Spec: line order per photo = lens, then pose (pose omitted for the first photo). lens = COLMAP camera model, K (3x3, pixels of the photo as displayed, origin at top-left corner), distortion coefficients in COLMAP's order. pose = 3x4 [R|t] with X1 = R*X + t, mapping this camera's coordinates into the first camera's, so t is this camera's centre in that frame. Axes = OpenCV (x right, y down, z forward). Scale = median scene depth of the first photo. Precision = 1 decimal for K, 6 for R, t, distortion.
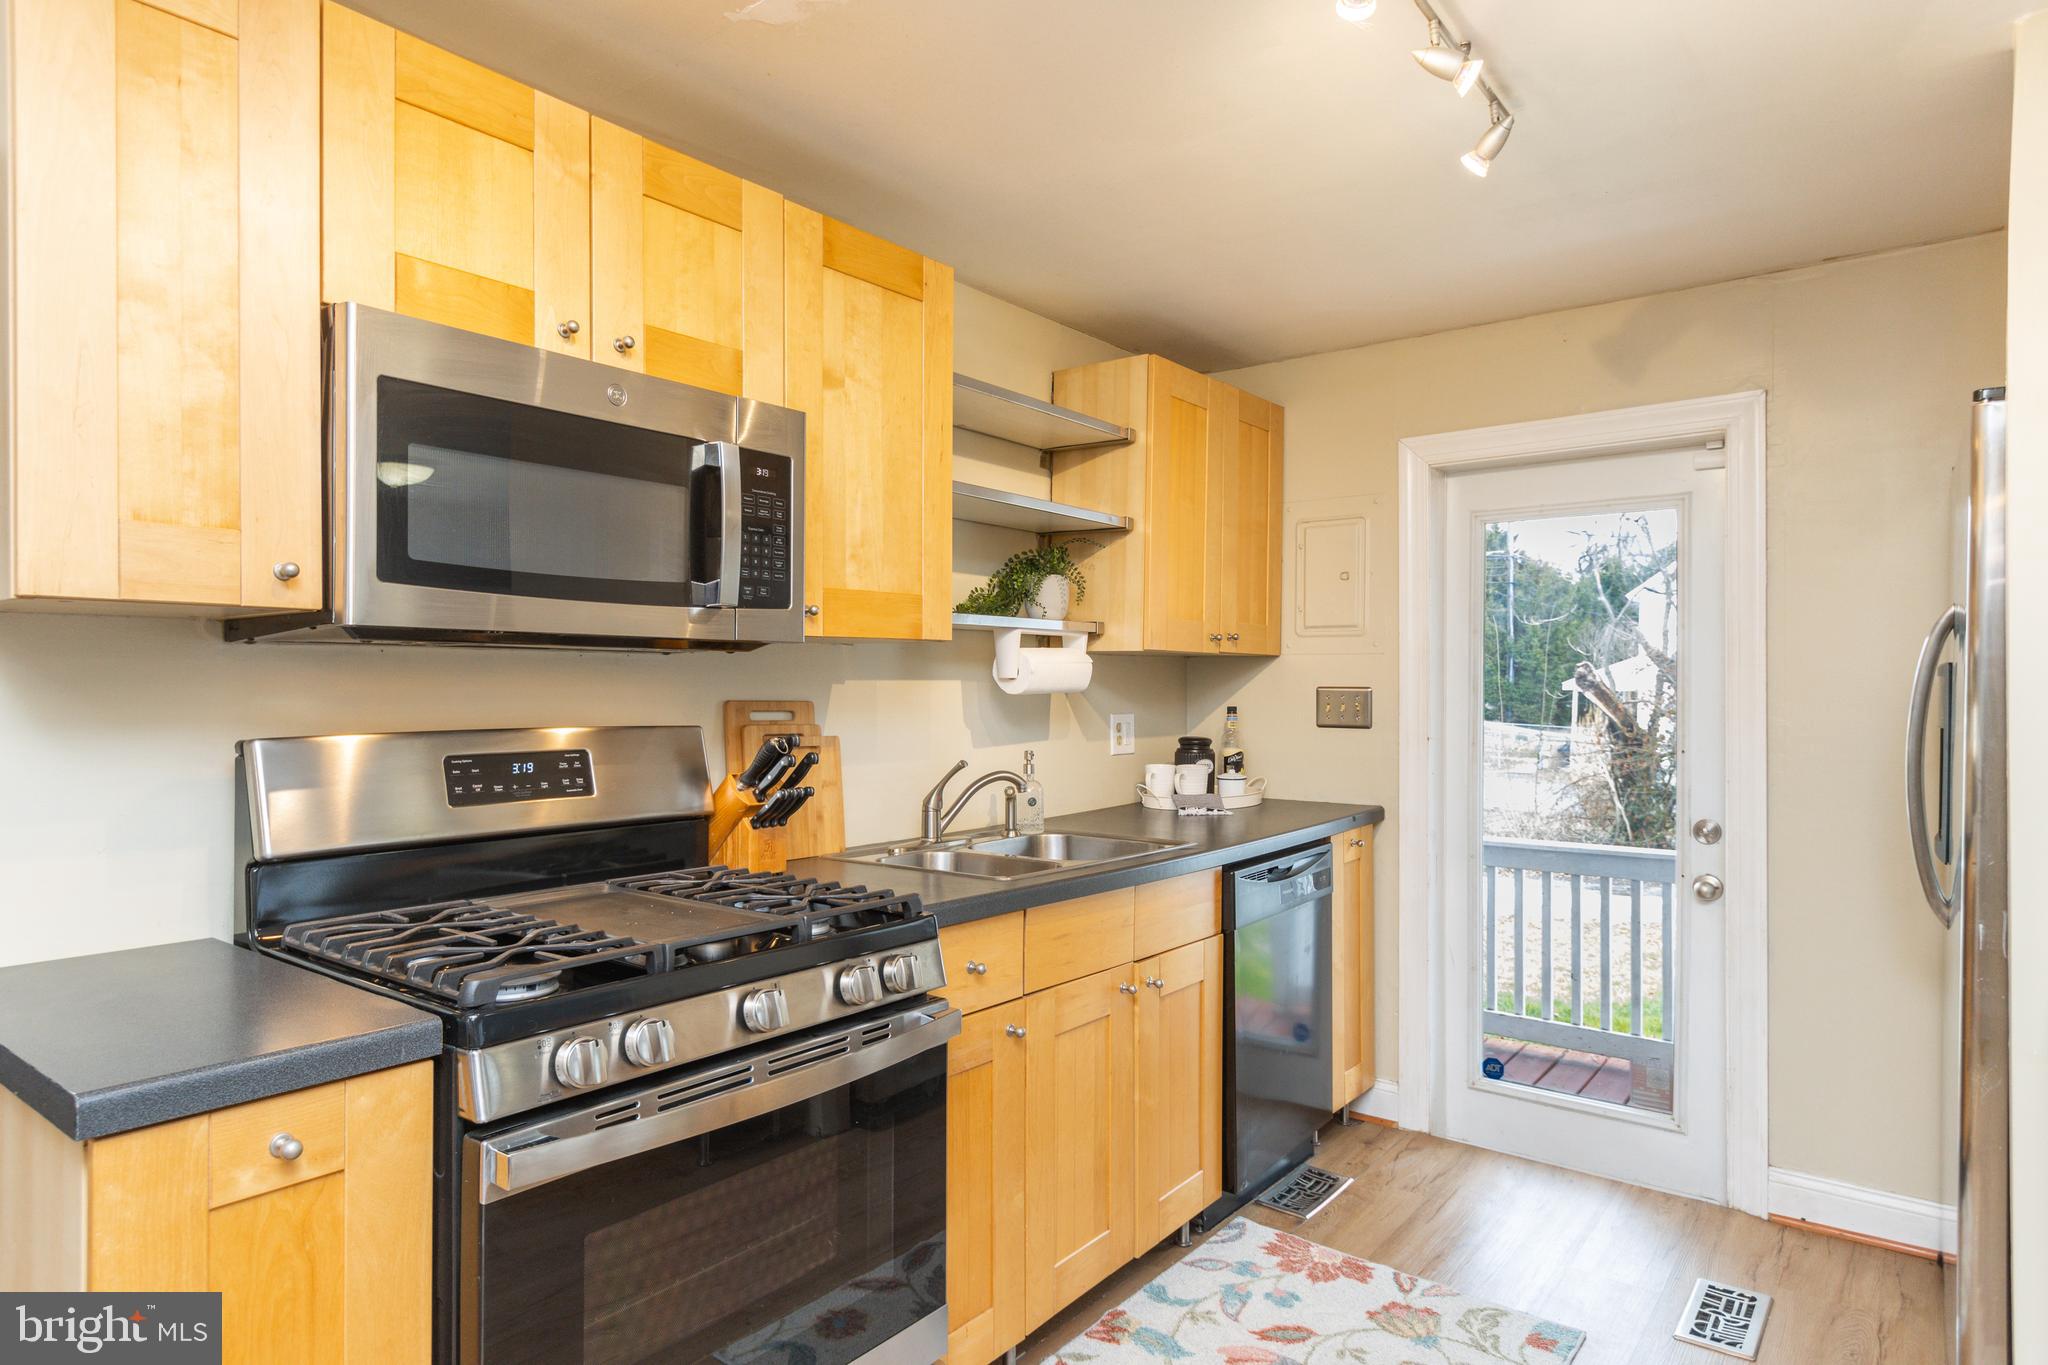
lens RADIAL K [[1196.2, 0, 1024.0], [0, 1196.2, 682.5], [0, 0, 1]] dist [0.001316, -0.001771]
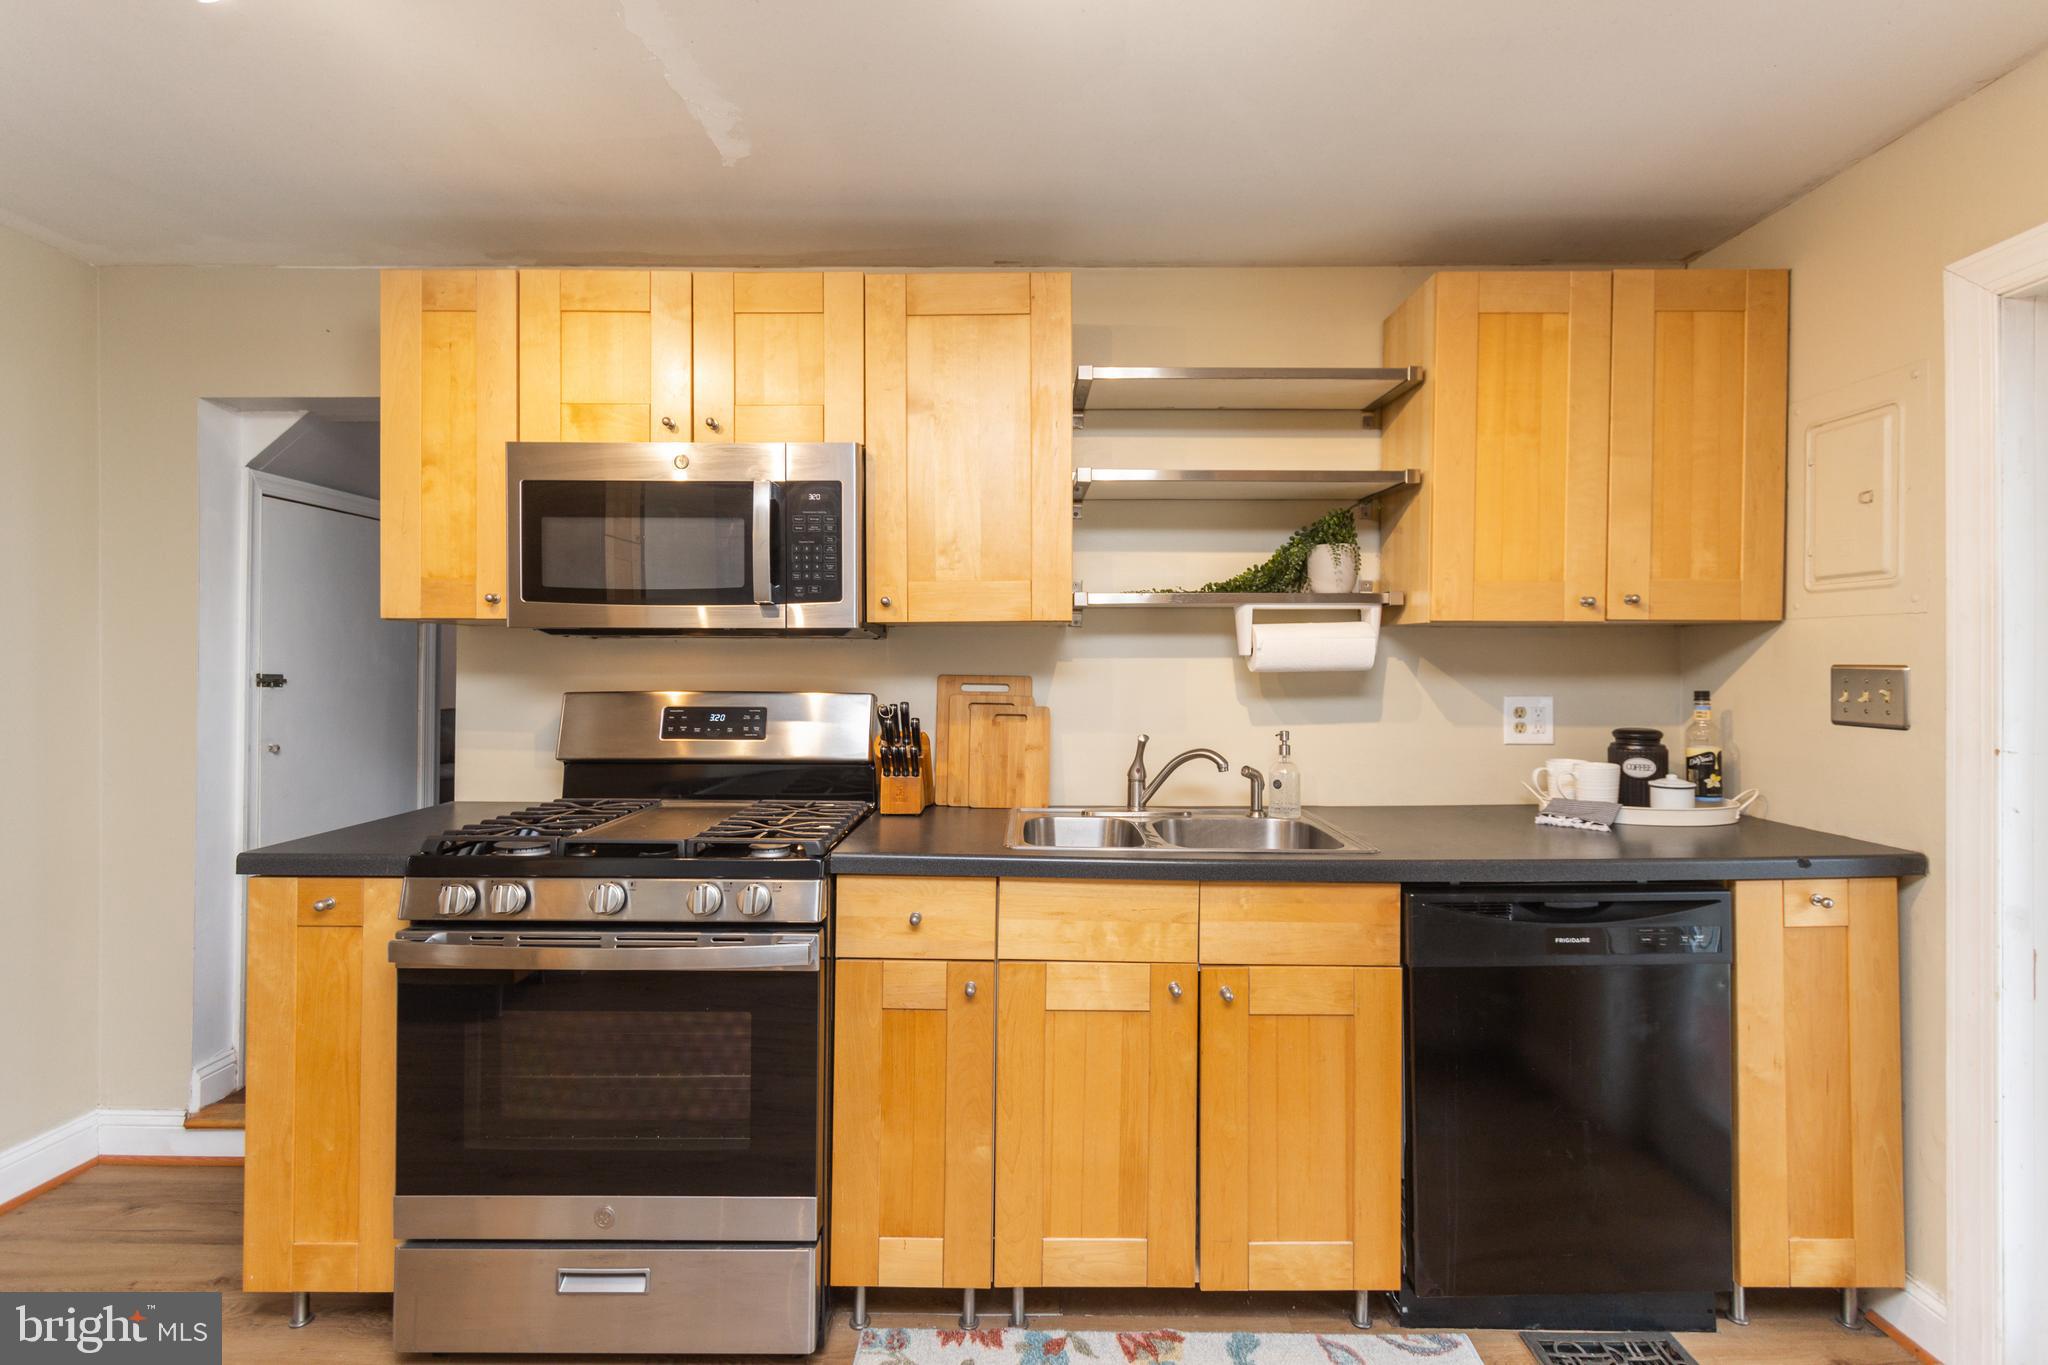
lens RADIAL K [[967.1, 0, 1017.8], [0, 967.1, 655.1], [0, 0, 1]] dist [0.002719, -0.000682]
pose [[0.607736, -0.004821, -0.794124, 0.556915], [0.000785, 0.999985, -0.005470, 0.000326], [0.794139, 0.002701, 0.607731, 0.408245]]
